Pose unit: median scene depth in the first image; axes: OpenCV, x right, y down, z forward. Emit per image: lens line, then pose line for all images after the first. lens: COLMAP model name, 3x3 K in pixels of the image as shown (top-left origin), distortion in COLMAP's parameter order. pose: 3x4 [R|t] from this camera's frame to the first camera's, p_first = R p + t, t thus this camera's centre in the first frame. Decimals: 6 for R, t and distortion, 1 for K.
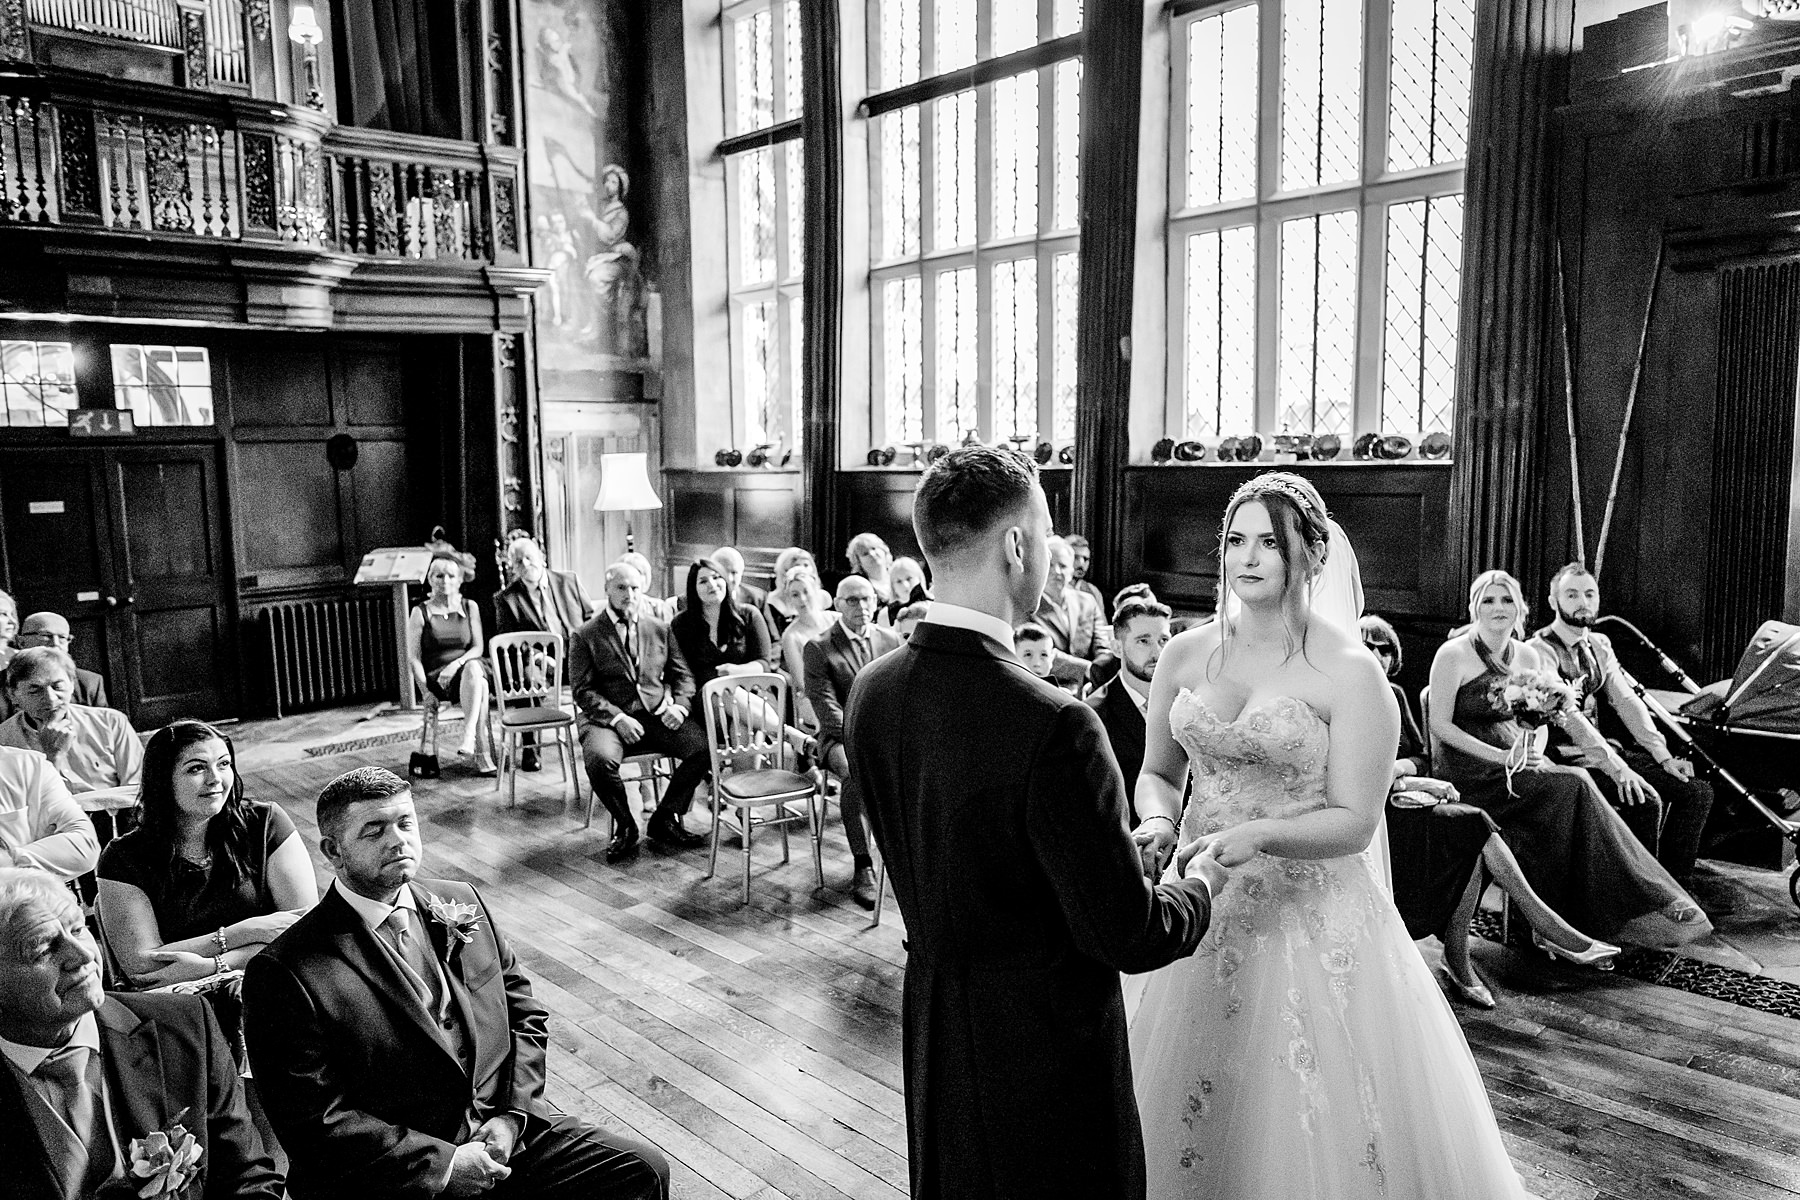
lens RADIAL K [[1240.2, 0, 887.2], [0, 1240.2, 594.5], [0, 0, 1]] dist [0.001811, -0.000105]
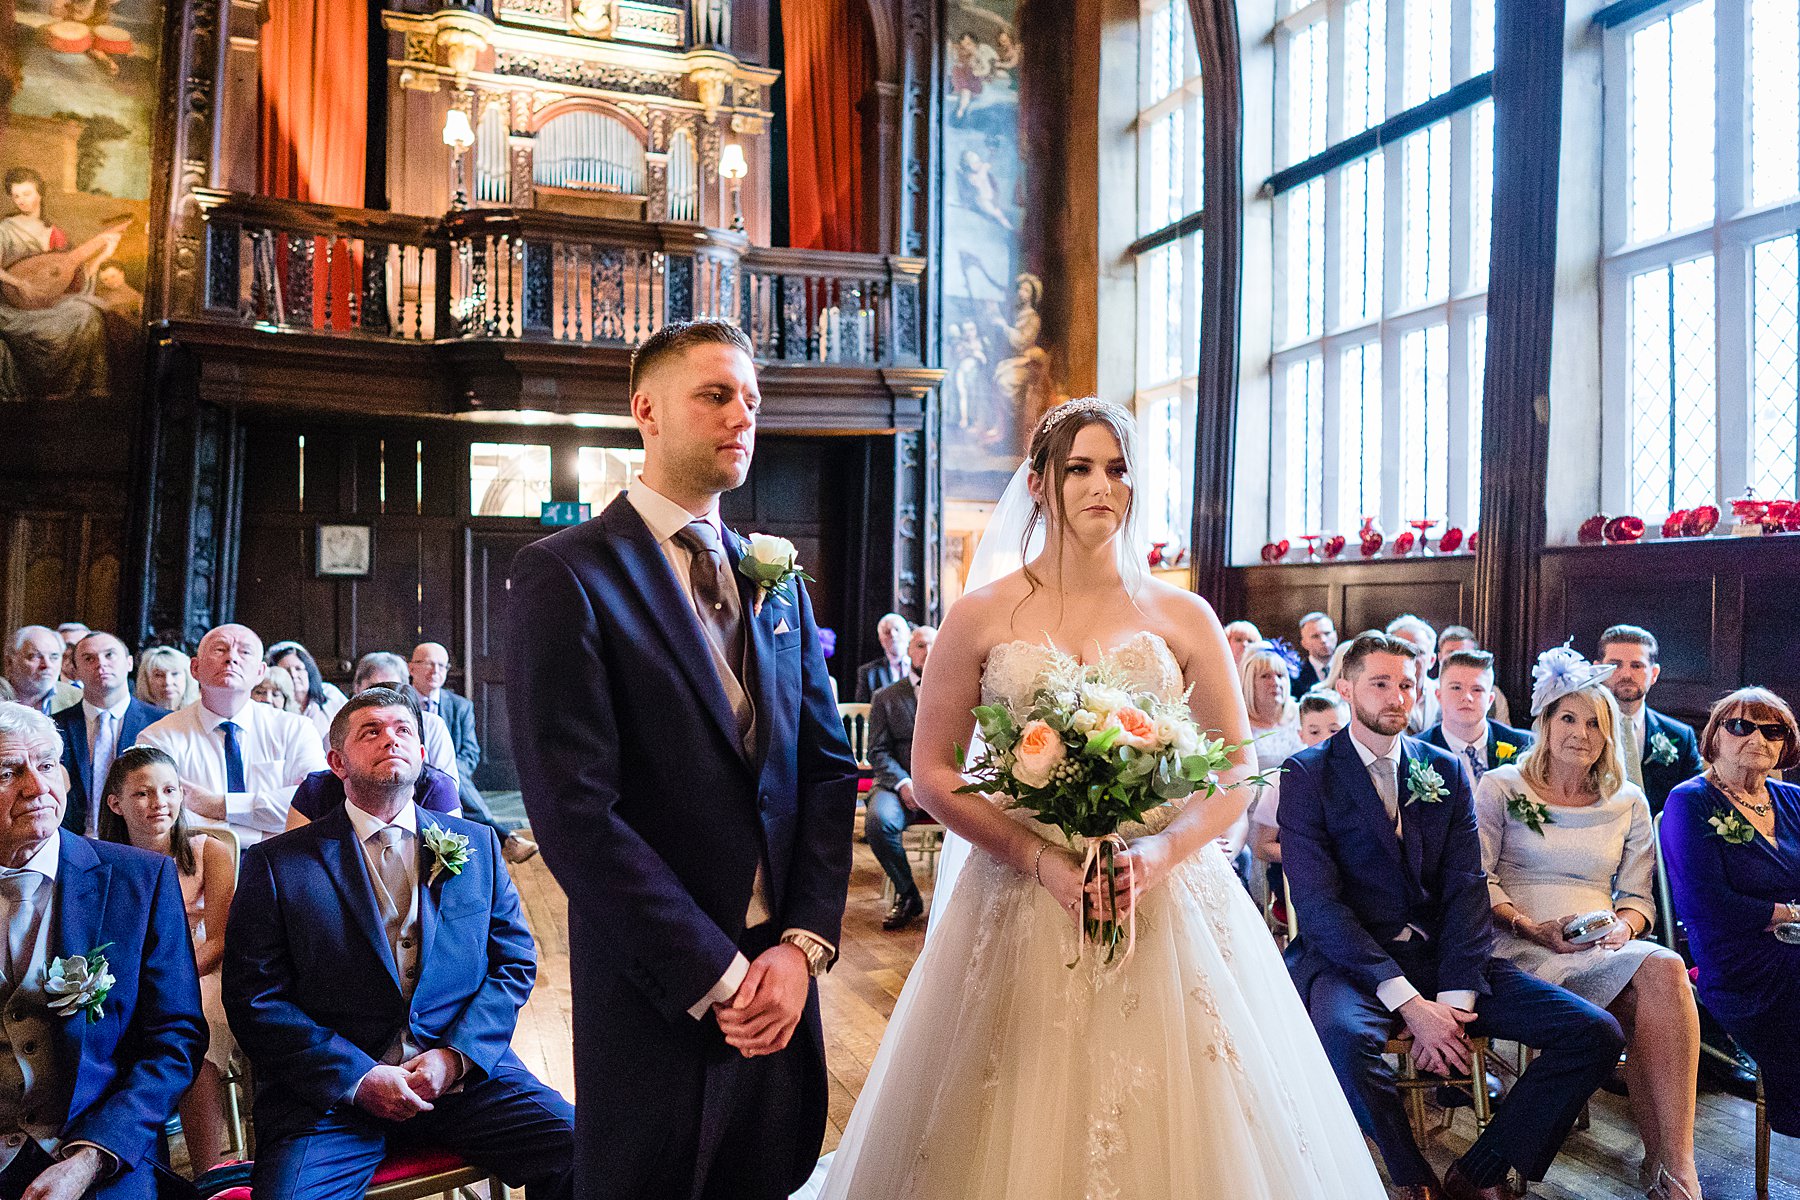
lens RADIAL K [[1258.0, 0, 890.6], [0, 1258.0, 597.9], [0, 0, 1]] dist [-0.001122, 0.001788]
pose [[0.917305, 0.019375, -0.397713, 0.114486], [-0.065987, 0.992402, -0.103850, 0.041455], [0.392679, 0.121506, 0.911614, 0.053350]]
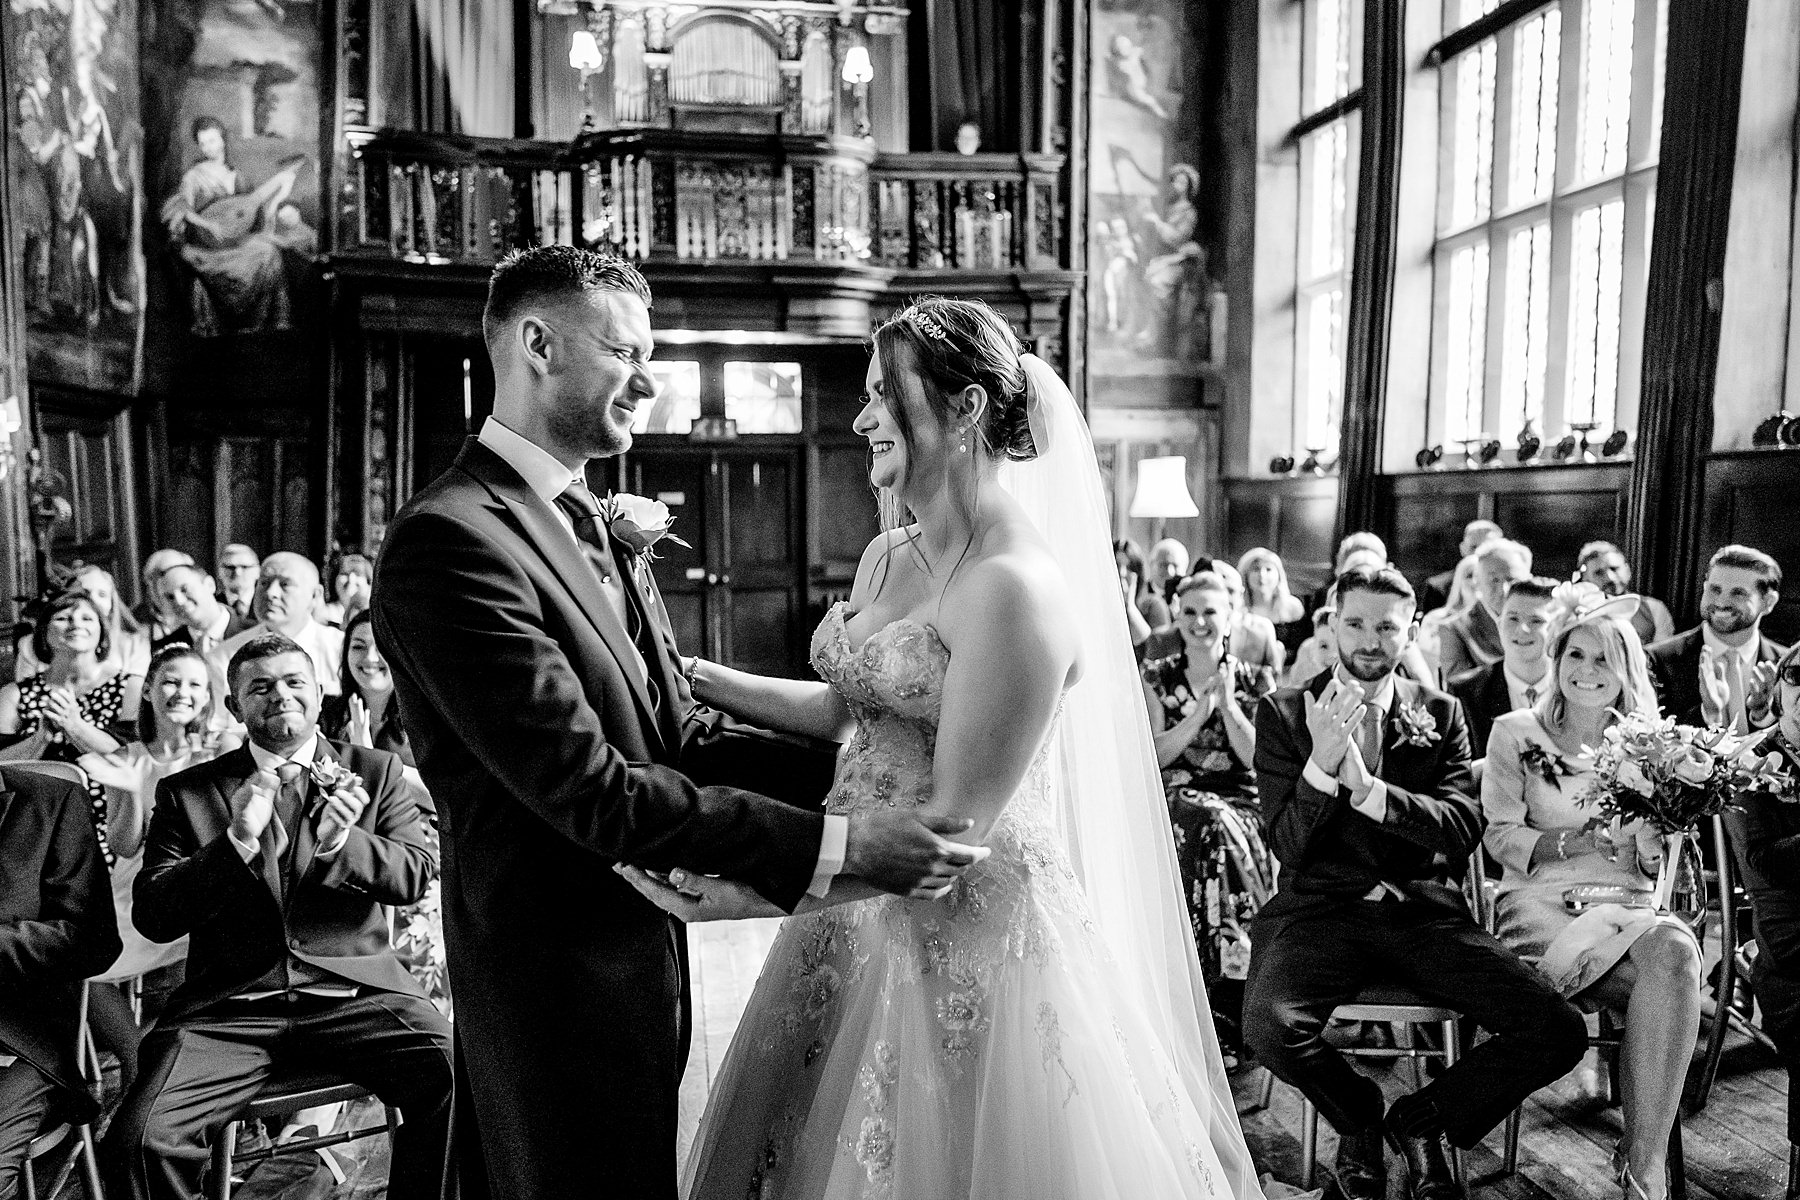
lens RADIAL K [[1241.7, 0, 909.4], [0, 1241.7, 597.4], [0, 0, 1]] dist [0.000853, 0.002446]
pose [[0.836968, 0.054477, -0.544534, 0.181339], [-0.073844, 0.997175, -0.013740, 0.025256], [0.542247, 0.051711, 0.838626, 0.106524]]
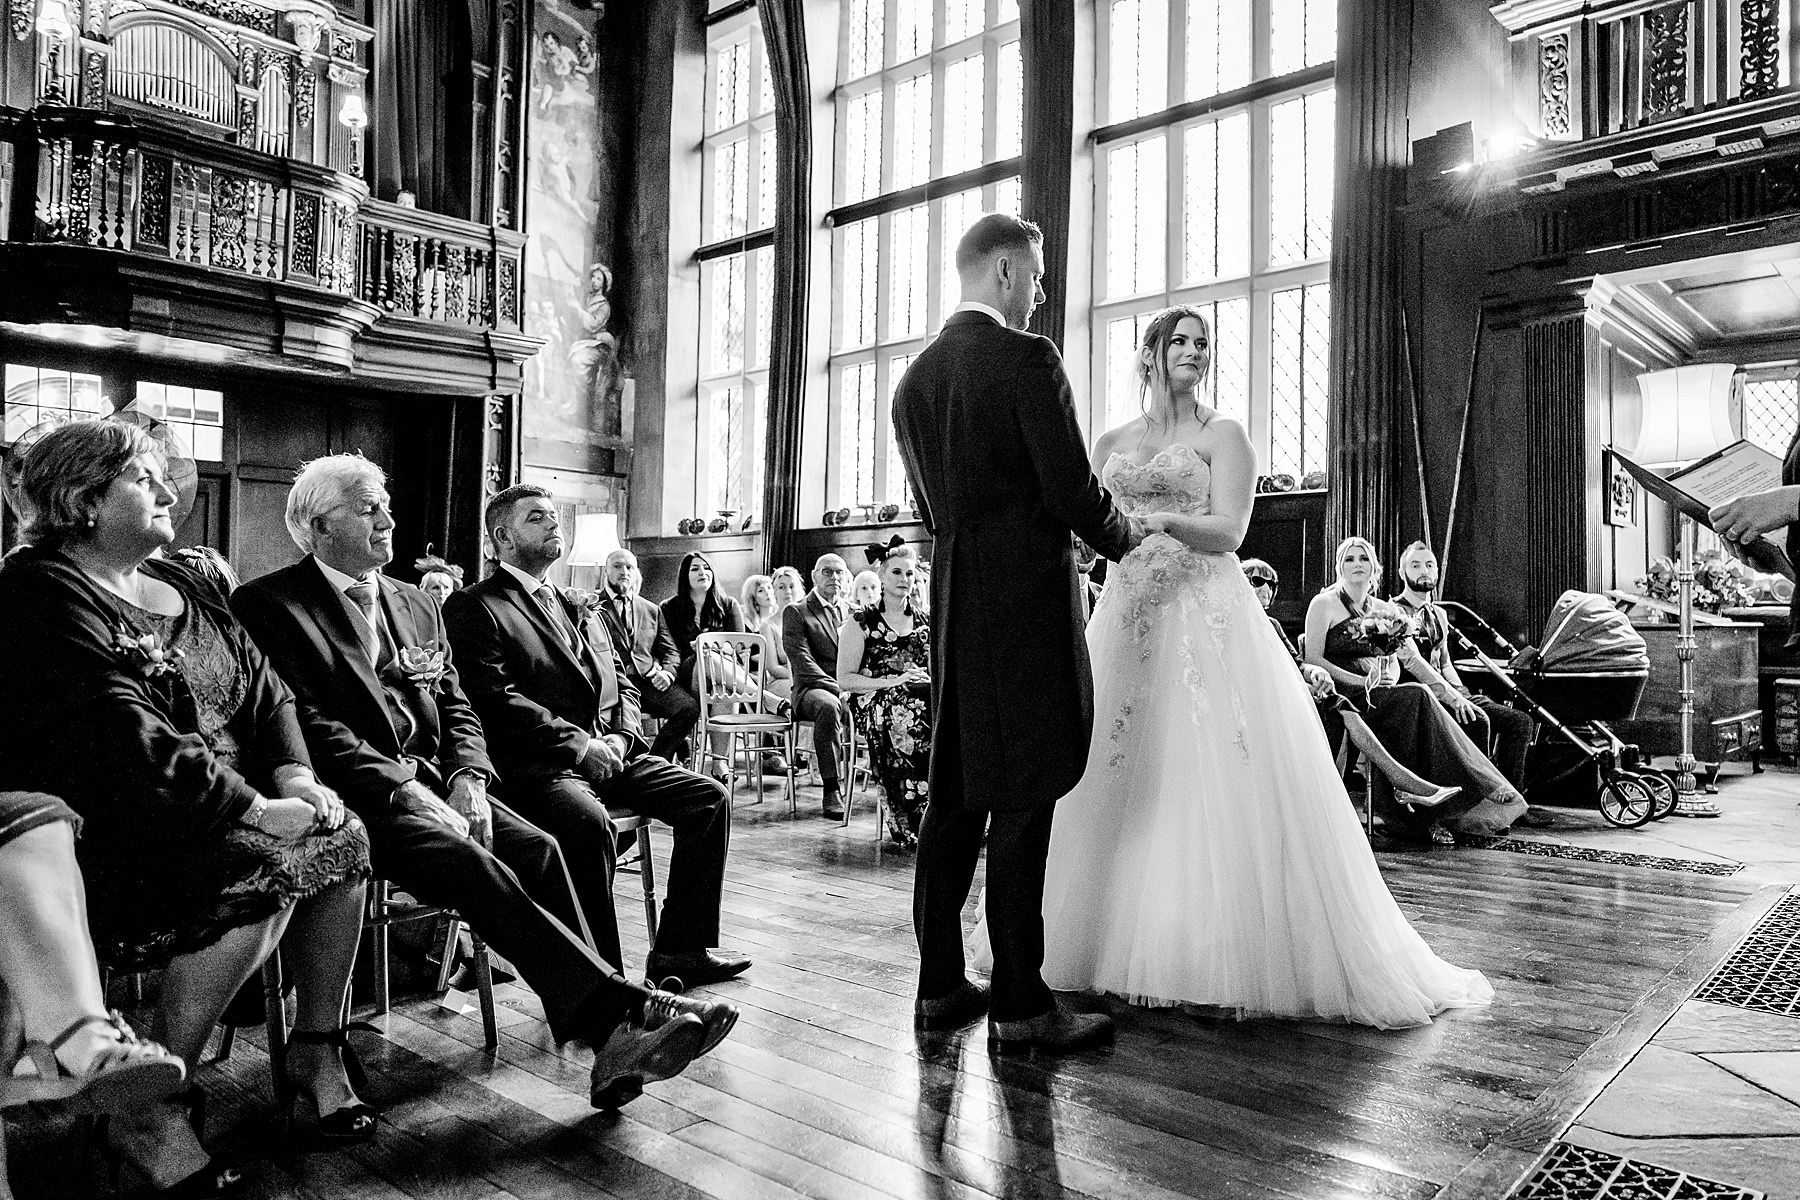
lens RADIAL K [[1258.0, 0, 890.6], [0, 1258.0, 597.9], [0, 0, 1]] dist [-0.001122, 0.001788]
pose [[0.997304, 0.032659, 0.065719, -0.029988], [-0.023017, 0.989532, -0.142464, 0.129636], [-0.069684, 0.140568, 0.987616, -0.113136]]
